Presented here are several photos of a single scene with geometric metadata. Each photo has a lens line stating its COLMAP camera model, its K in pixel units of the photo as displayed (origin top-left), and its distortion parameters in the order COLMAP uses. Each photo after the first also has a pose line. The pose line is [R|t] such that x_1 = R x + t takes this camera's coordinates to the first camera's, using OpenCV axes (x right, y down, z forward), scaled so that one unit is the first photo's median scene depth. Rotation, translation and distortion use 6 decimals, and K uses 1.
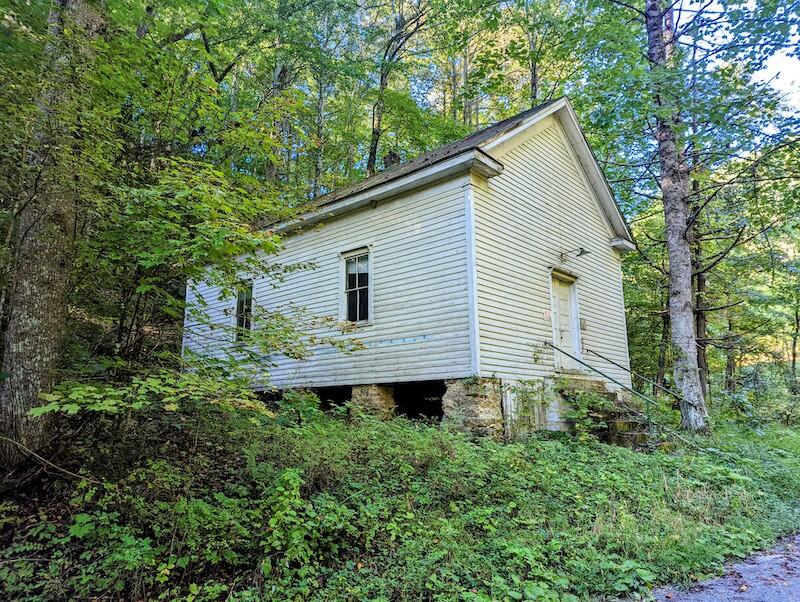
lens RADIAL K [[558.7, 0, 403.2], [0, 558.7, 300.4], [0, 0, 1]] dist [0.075436, -0.062325]
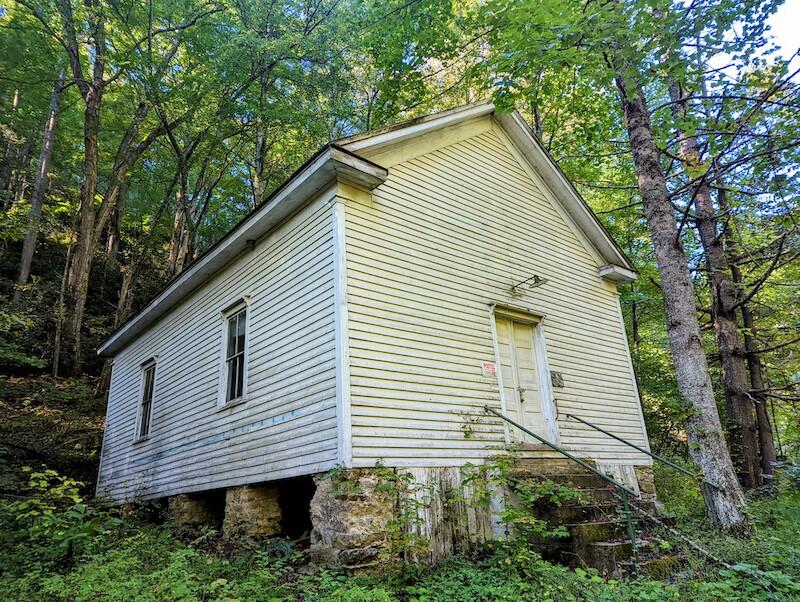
lens RADIAL K [[558.7, 0, 403.5], [0, 558.7, 302.6], [0, 0, 1]] dist [0.075436, -0.062325]
pose [[0.988280, -0.096276, -0.118466, 0.248281], [0.079042, 0.986642, -0.142443, 0.036494], [0.130597, 0.131410, 0.982688, 0.274940]]
